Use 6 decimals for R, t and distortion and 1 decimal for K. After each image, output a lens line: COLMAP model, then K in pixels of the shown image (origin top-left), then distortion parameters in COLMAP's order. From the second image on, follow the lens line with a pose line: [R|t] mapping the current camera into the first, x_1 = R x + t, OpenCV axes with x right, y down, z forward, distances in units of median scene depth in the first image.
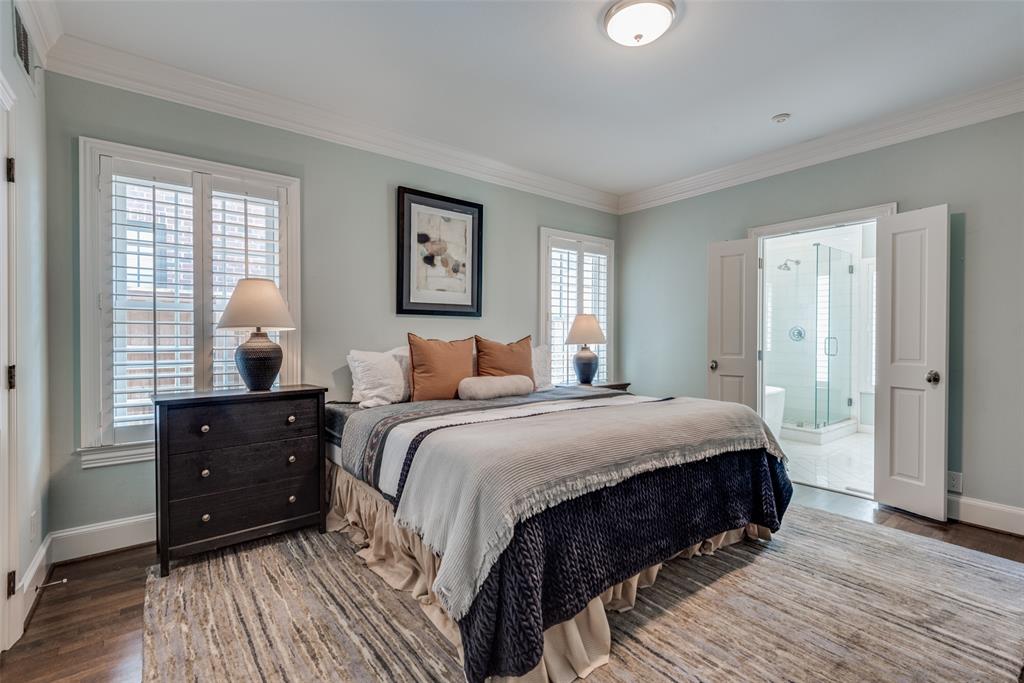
lens RADIAL K [[455.4, 0, 507.5], [0, 455.4, 331.9], [0, 0, 1]] dist [0.003801, -0.000353]
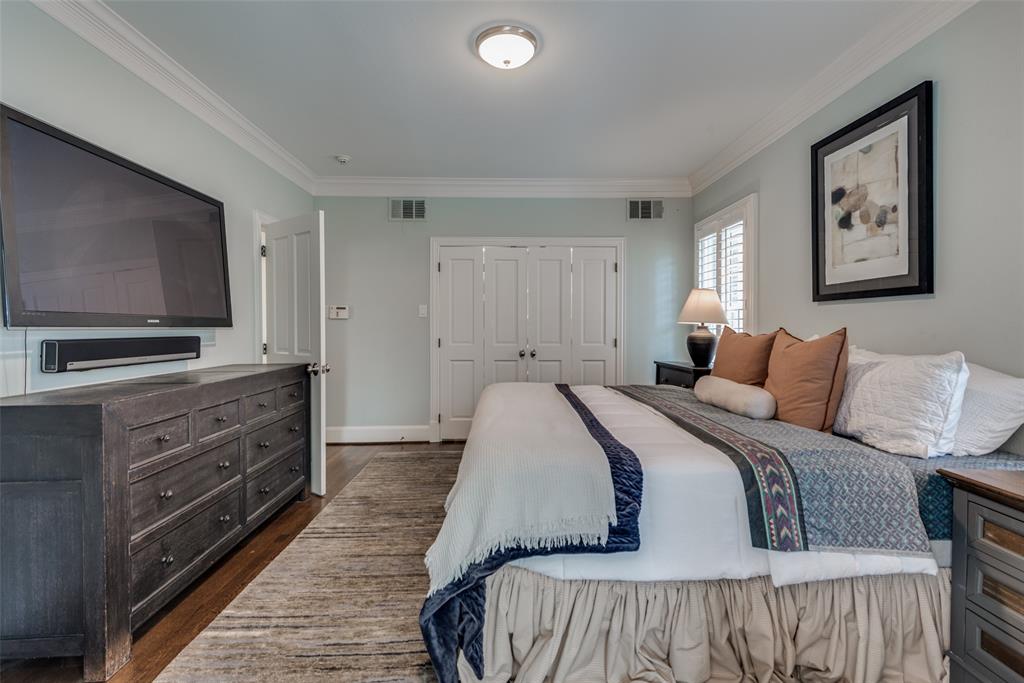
lens RADIAL K [[455.4, 0, 507.5], [0, 455.4, 331.9], [0, 0, 1]] dist [0.003801, -0.000353]
pose [[-0.575955, -0.004288, -0.817470, 0.717671], [-0.007371, 0.999973, -0.000052, 0.017889], [0.817448, 0.005996, -0.575971, 0.987482]]
